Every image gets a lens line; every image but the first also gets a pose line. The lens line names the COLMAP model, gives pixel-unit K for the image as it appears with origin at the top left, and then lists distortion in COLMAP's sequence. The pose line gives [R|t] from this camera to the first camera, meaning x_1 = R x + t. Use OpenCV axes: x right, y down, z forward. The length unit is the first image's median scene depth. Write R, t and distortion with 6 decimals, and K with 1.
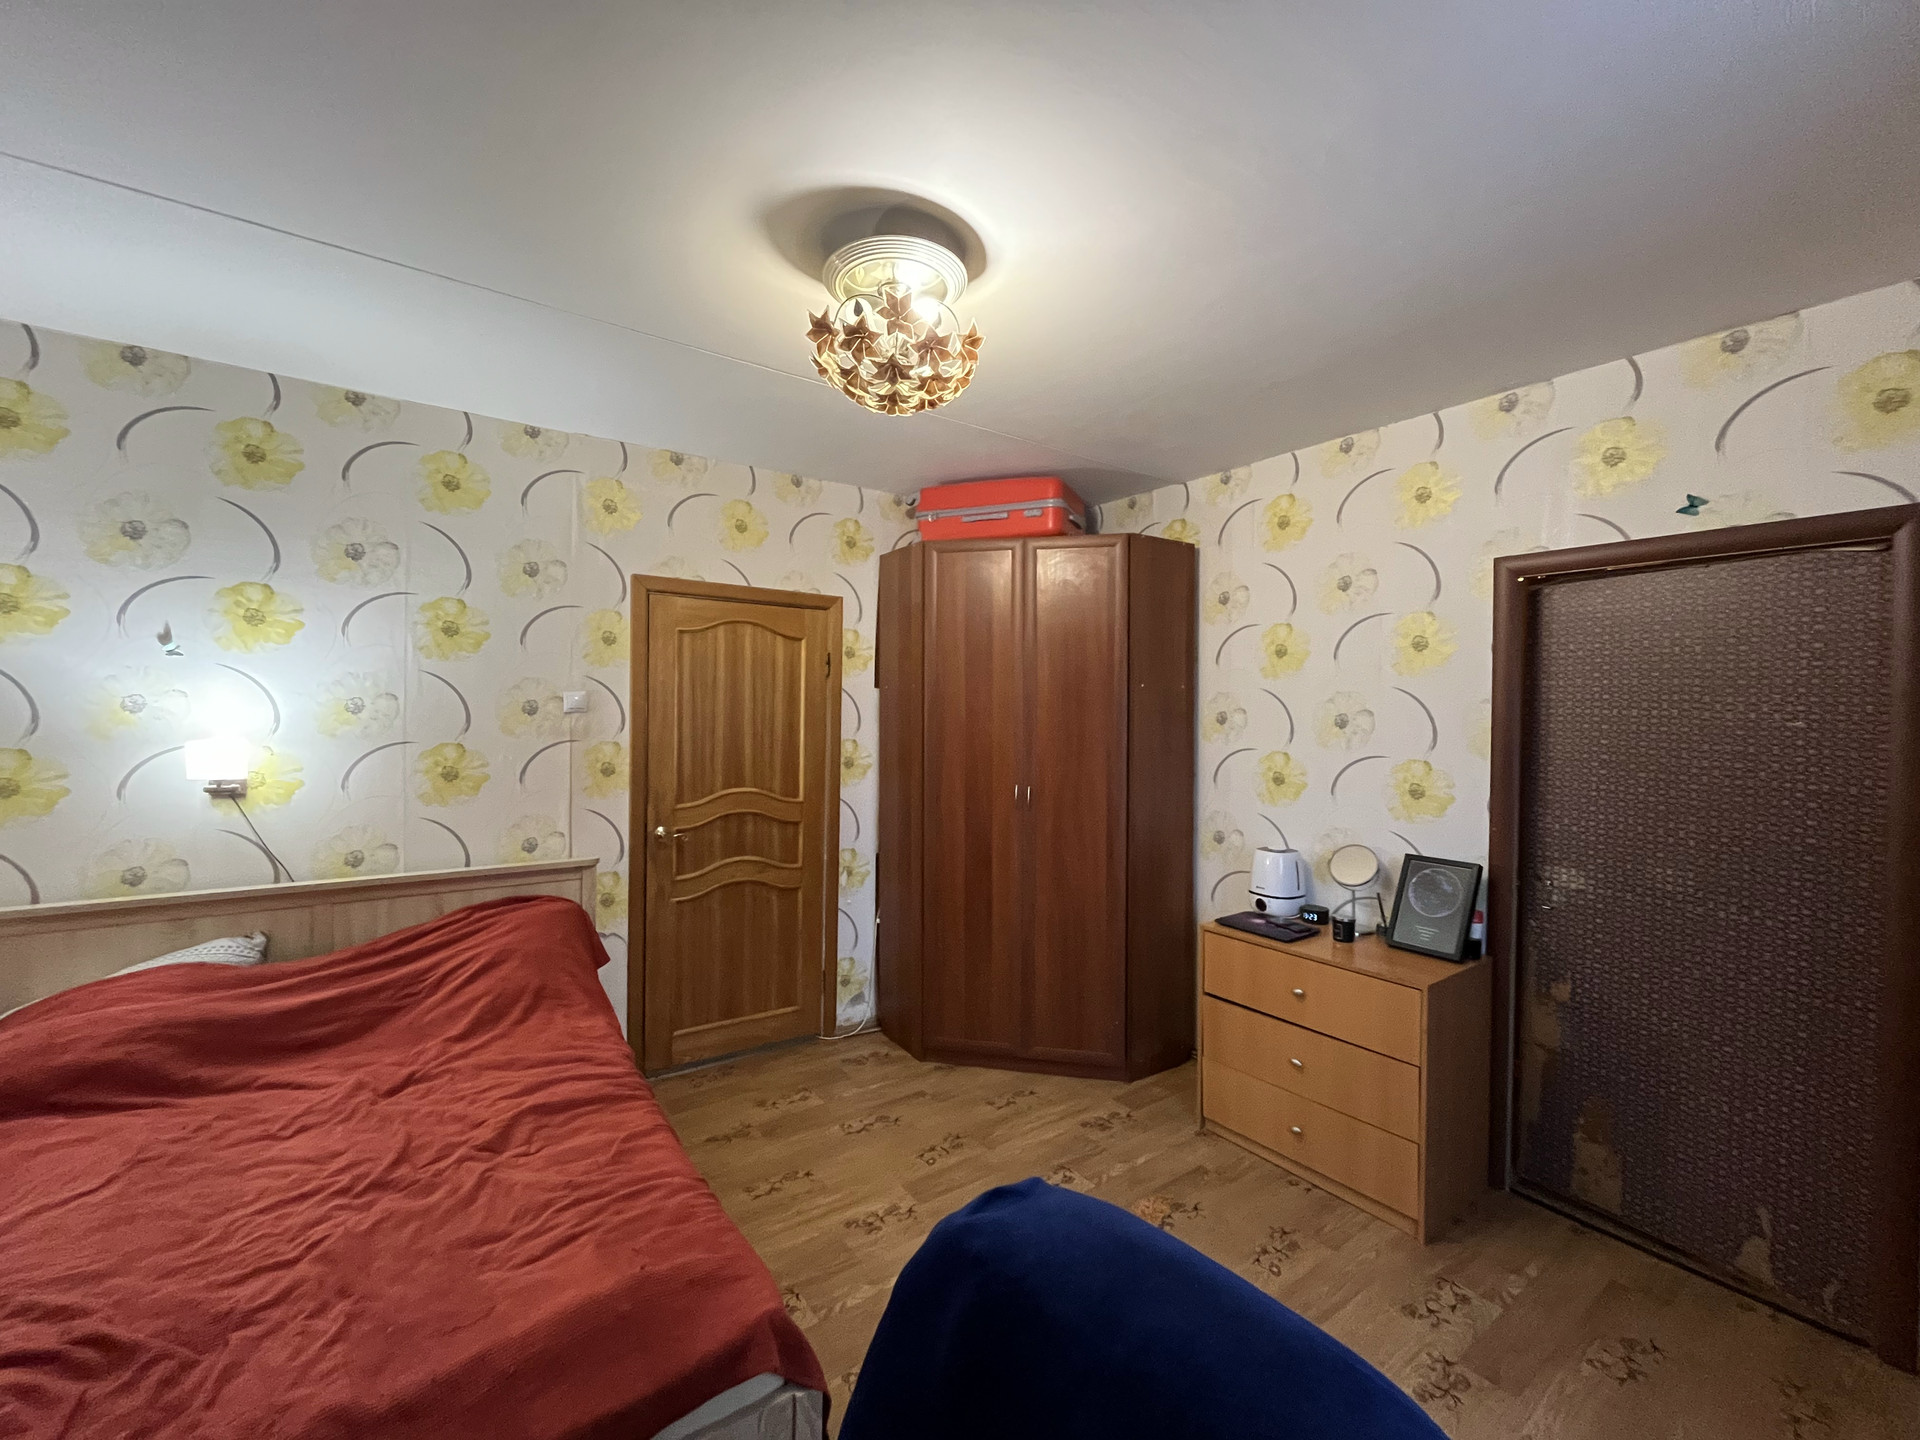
lens RADIAL K [[782.4, 0, 956.7], [0, 782.4, 718.5], [0, 0, 1]] dist [-0.001520, -0.000278]
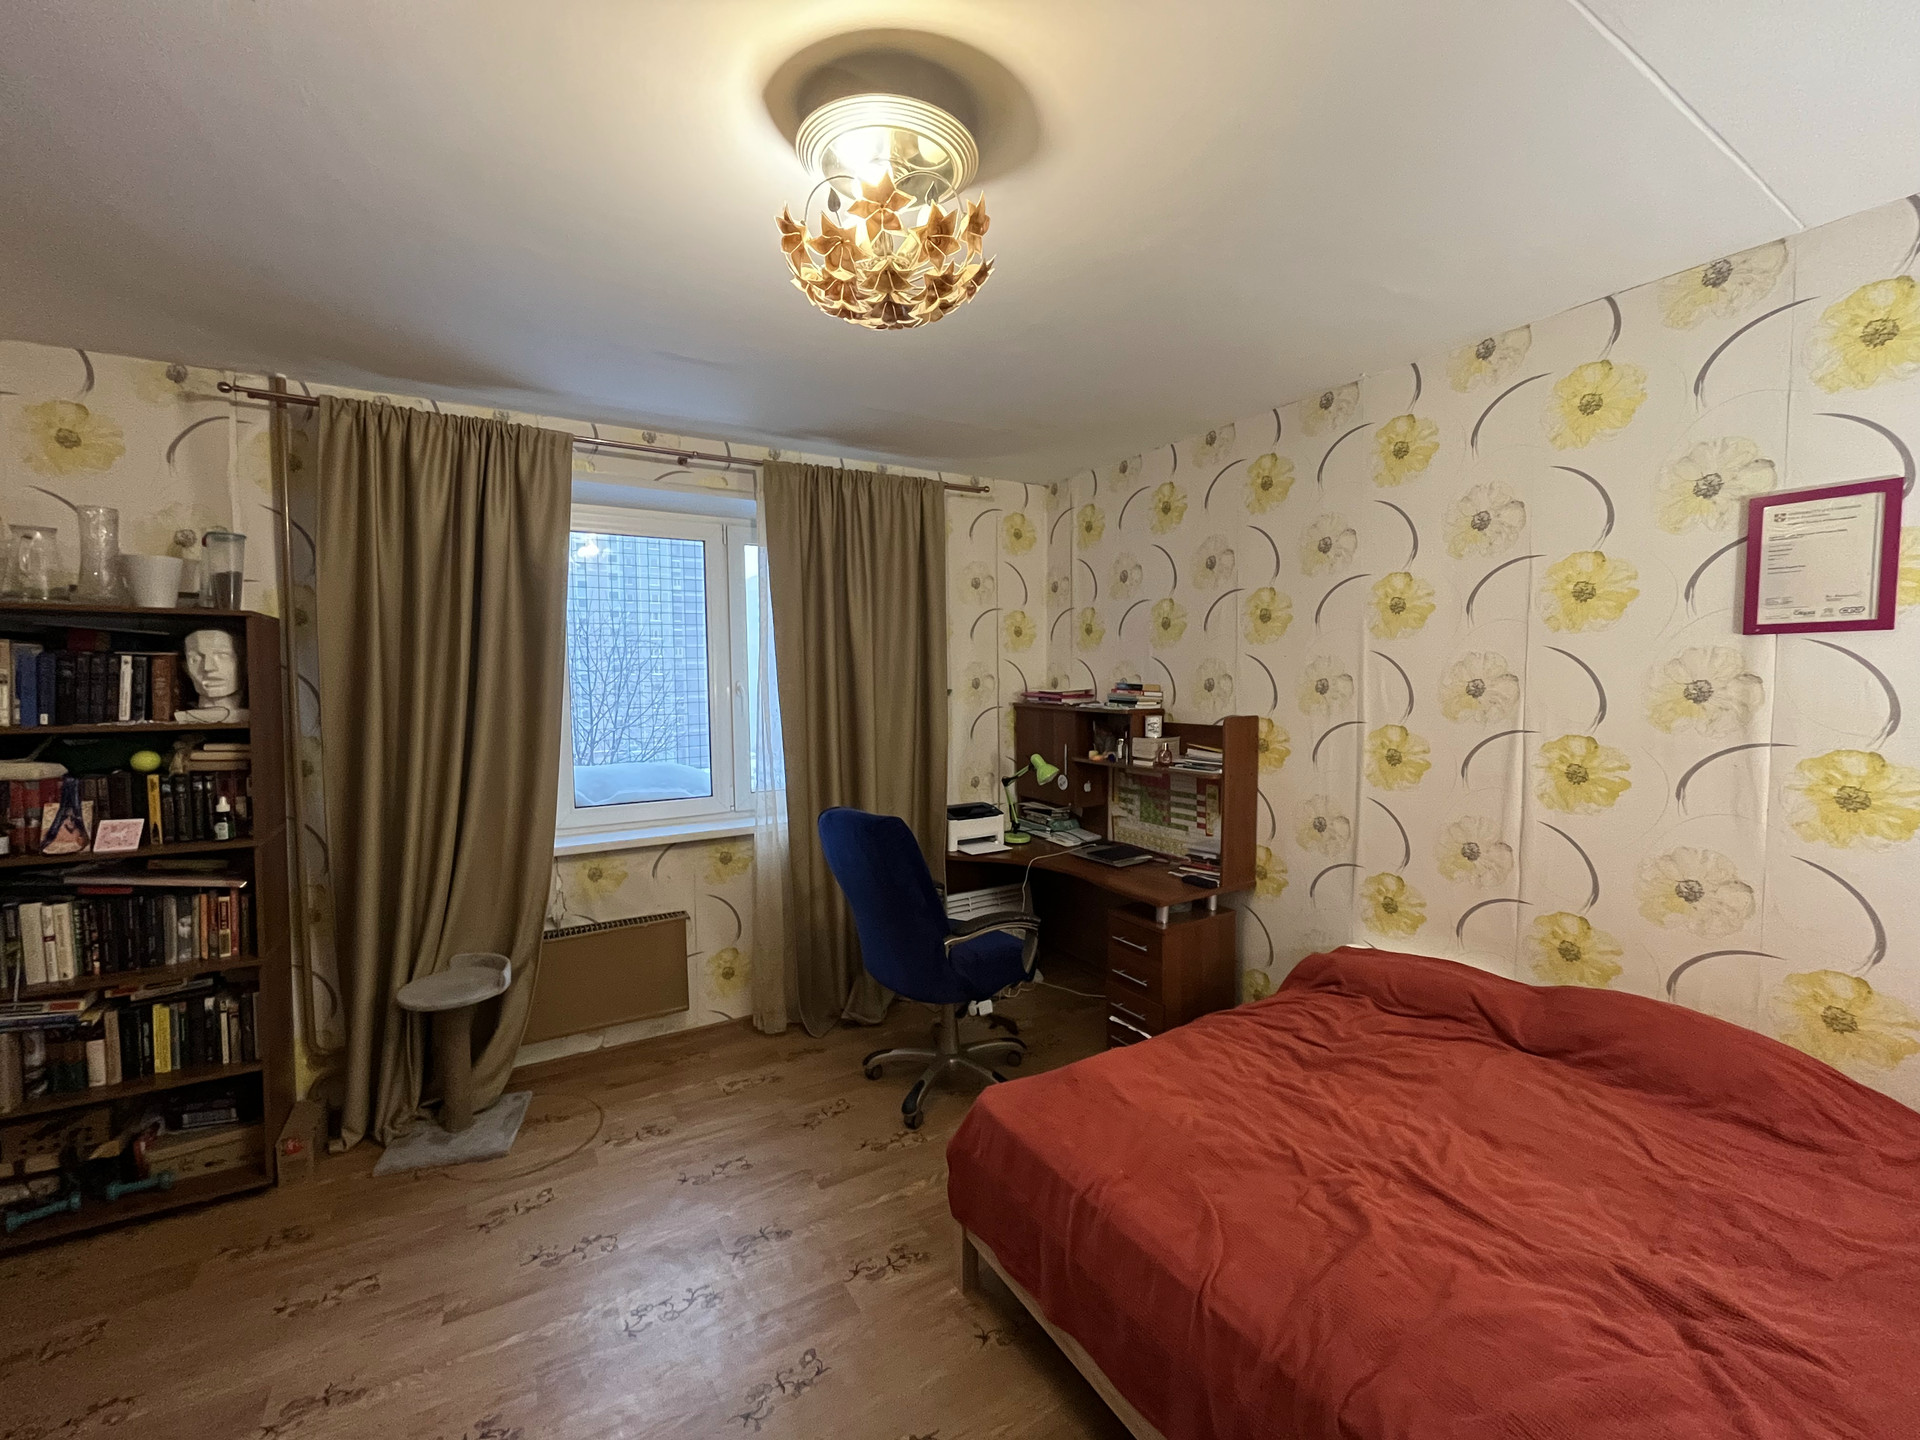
lens RADIAL K [[782.4, 0, 956.7], [0, 782.4, 718.5], [0, 0, 1]] dist [-0.001520, -0.000278]
pose [[-0.996718, -0.010527, 0.080259, -0.131070], [-0.005111, 0.997713, 0.067392, -0.028387], [-0.080785, 0.066761, -0.994493, 1.100151]]
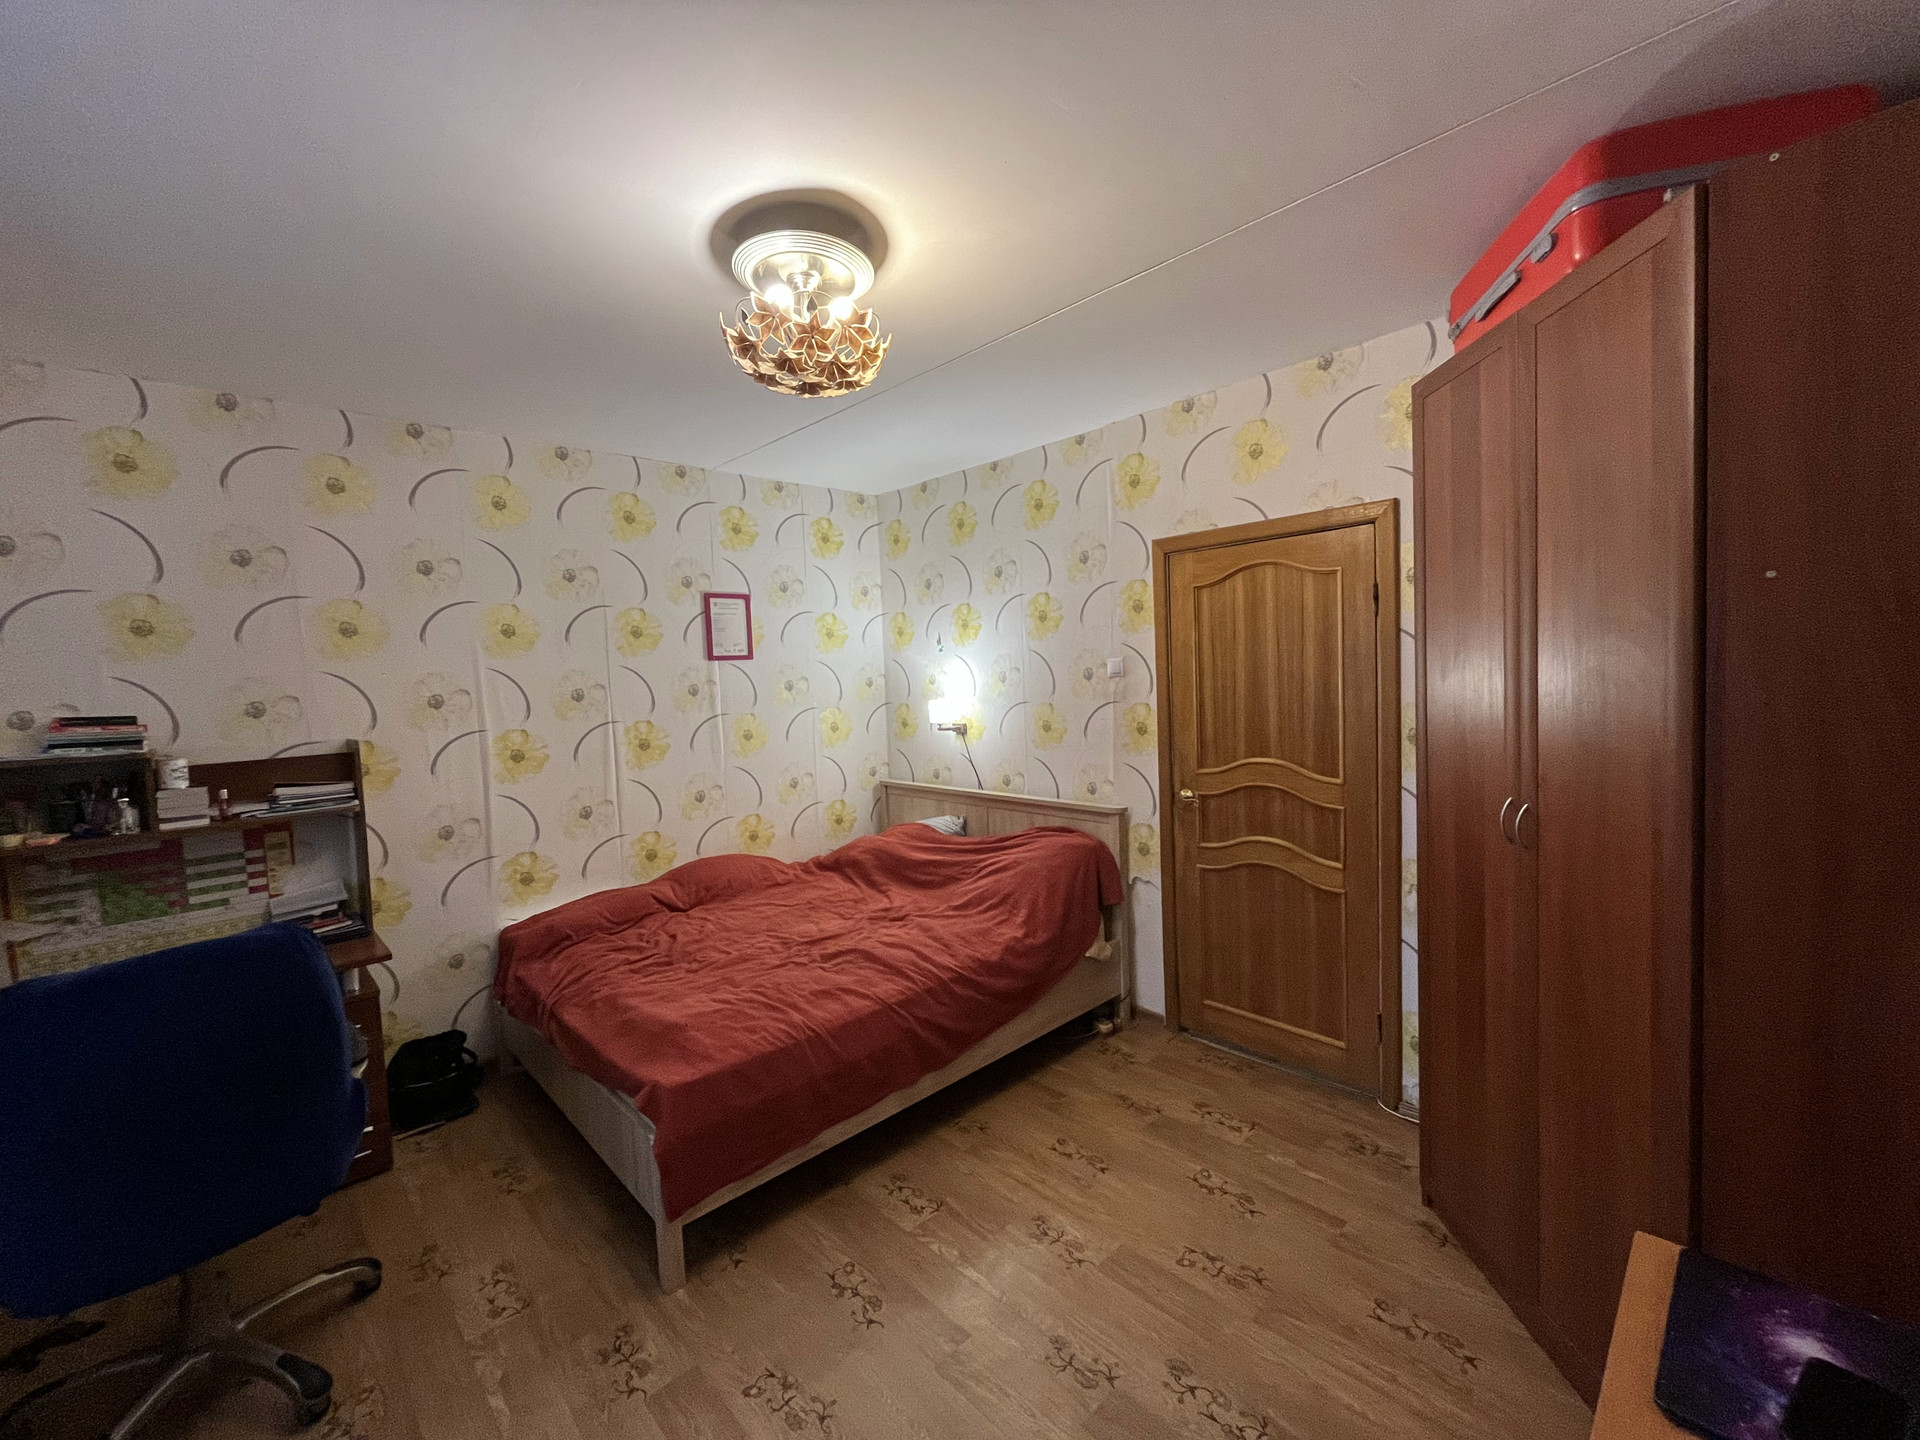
lens RADIAL K [[782.4, 0, 956.7], [0, 782.4, 718.5], [0, 0, 1]] dist [-0.001520, -0.000278]
pose [[0.139866, 0.038878, -0.989407, 0.602368], [0.034046, 0.998449, 0.044046, -0.005143], [0.989585, -0.039846, 0.138326, 0.623590]]
